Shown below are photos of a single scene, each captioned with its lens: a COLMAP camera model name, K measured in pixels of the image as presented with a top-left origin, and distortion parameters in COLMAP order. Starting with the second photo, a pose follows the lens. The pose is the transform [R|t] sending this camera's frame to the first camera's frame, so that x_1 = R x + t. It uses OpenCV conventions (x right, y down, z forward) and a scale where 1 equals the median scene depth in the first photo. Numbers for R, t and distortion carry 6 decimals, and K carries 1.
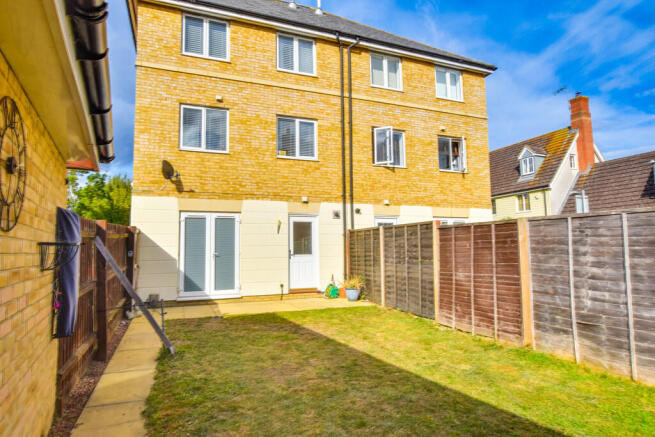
lens RADIAL K [[451.6, 0, 325.0], [0, 451.6, 213.5], [0, 0, 1]] dist [0.035578, 0.005922]
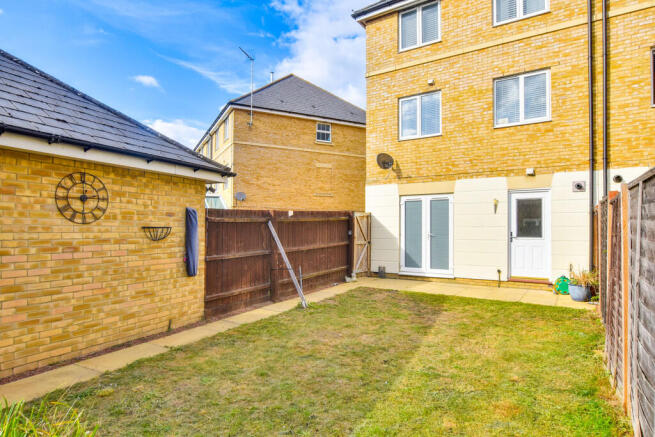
lens RADIAL K [[451.6, 0, 324.0], [0, 451.6, 224.1], [0, 0, 1]] dist [0.035578, 0.005922]
pose [[0.471228, 0.006363, -0.881989, 0.535361], [0.067512, 0.996780, 0.043262, 0.003292], [0.879424, -0.079931, 0.469281, 0.276329]]
